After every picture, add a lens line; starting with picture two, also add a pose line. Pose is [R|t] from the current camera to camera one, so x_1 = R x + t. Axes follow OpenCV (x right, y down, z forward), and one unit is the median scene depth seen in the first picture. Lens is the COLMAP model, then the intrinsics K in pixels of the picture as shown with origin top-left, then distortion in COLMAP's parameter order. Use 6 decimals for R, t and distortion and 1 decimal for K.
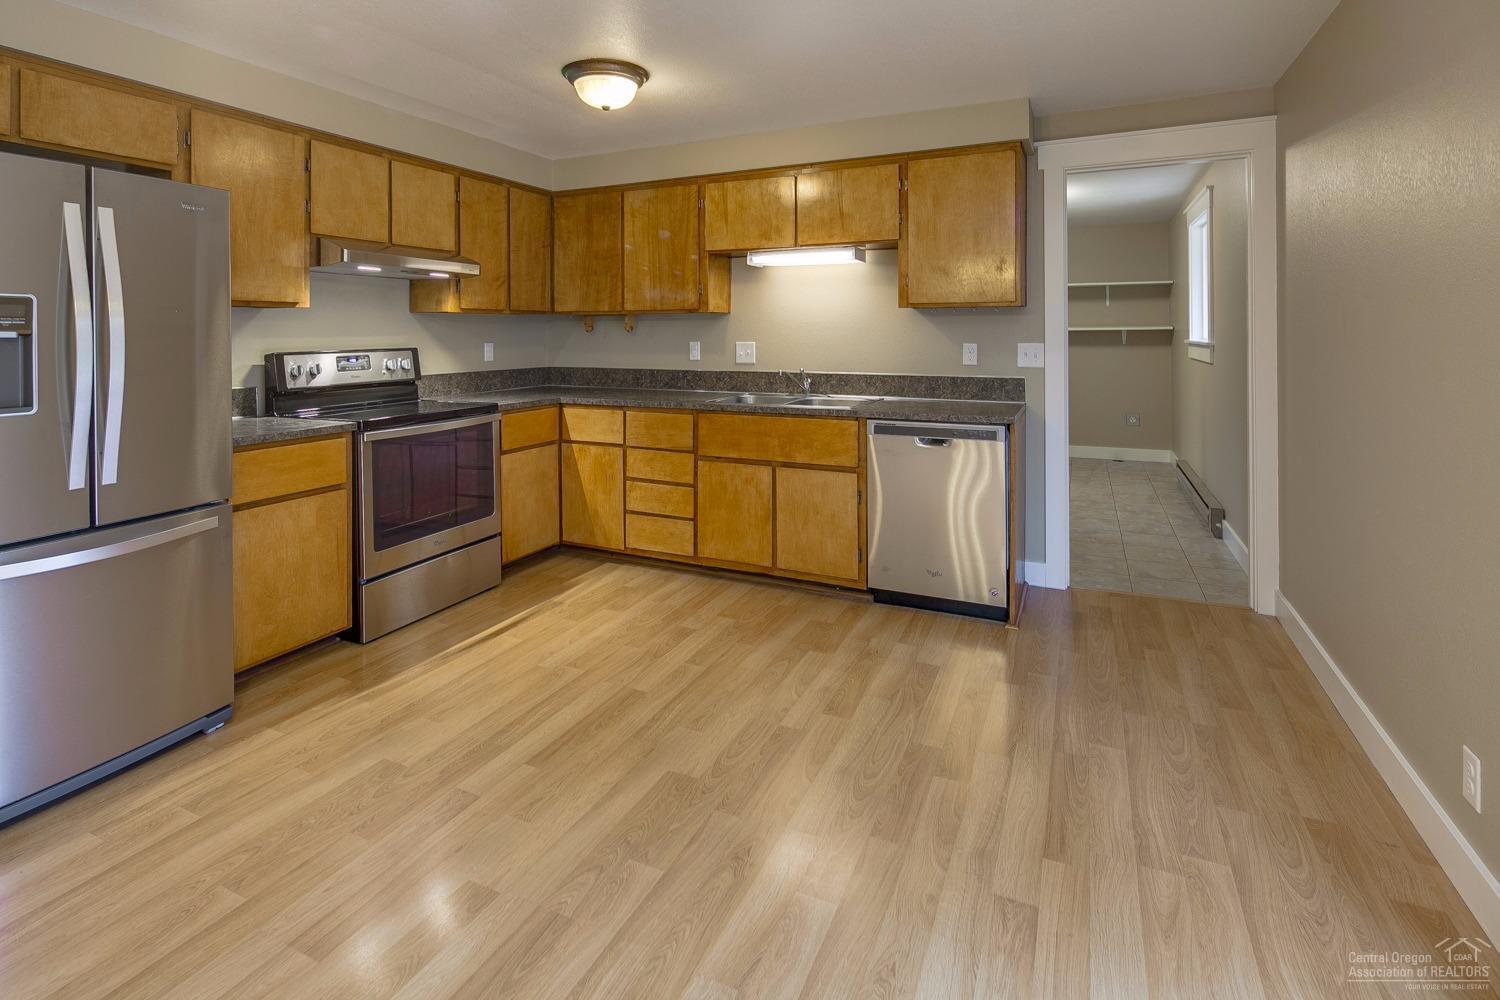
lens RADIAL K [[720.9, 0, 743.0], [0, 720.9, 329.4], [0, 0, 1]] dist [0.002228, -0.004000]
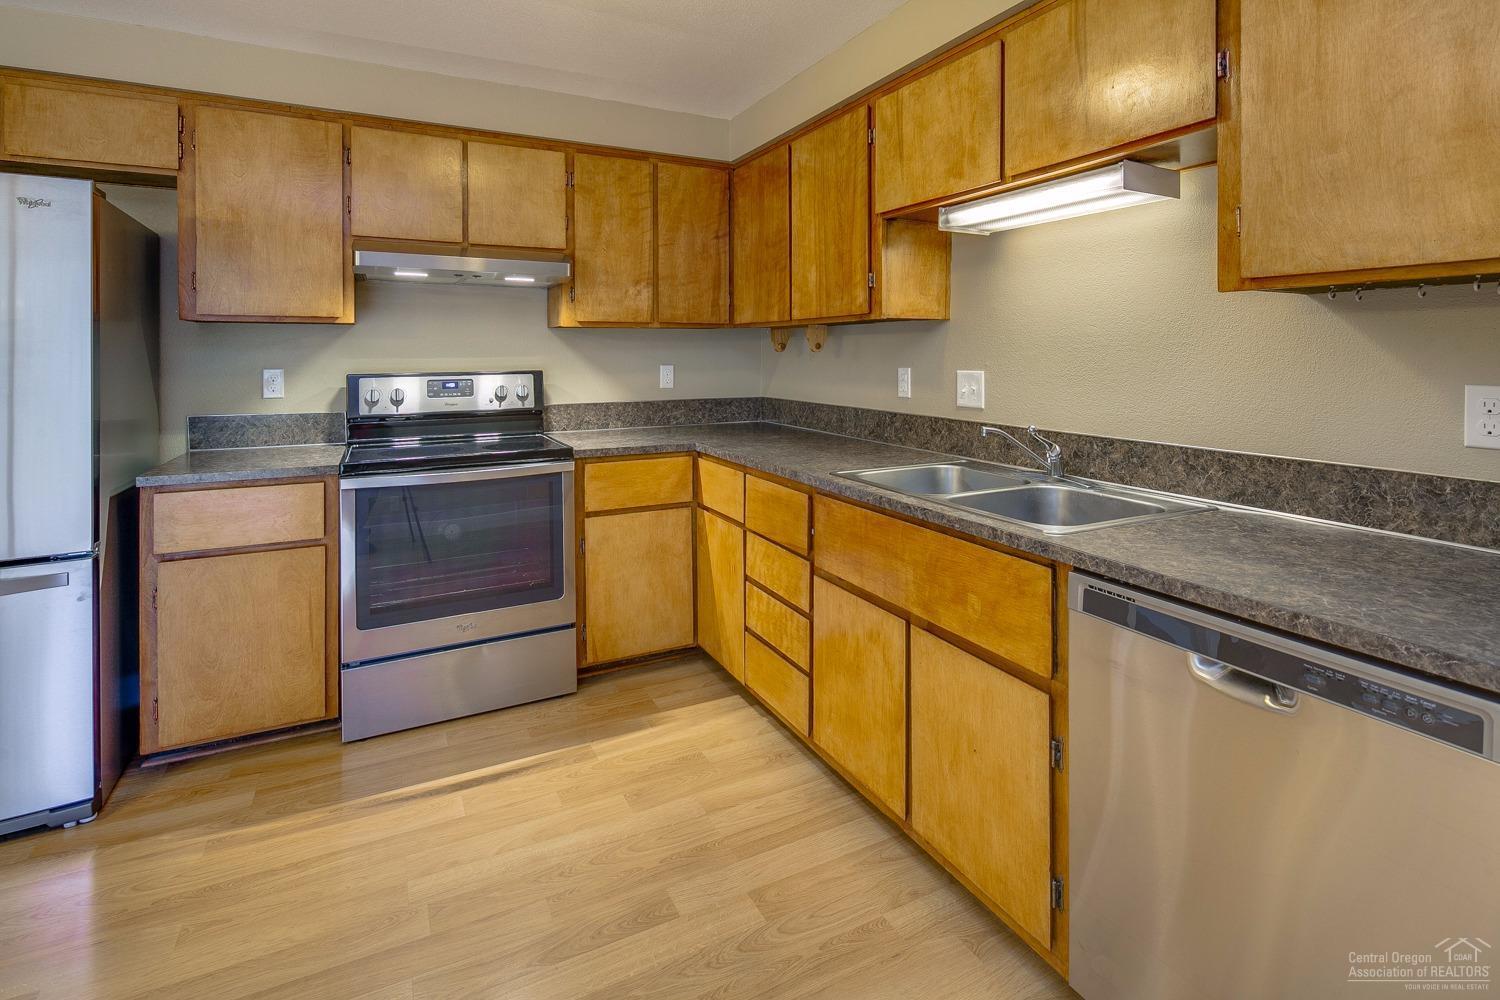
lens RADIAL K [[721.3, 0, 745.8], [0, 721.3, 351.4], [0, 0, 1]] dist [-0.000164, -0.001221]
pose [[0.790225, 0.001722, -0.612814, 0.244570], [0.000826, 0.999992, 0.003876, 0.000678], [0.612816, -0.003569, 0.790218, 0.505644]]
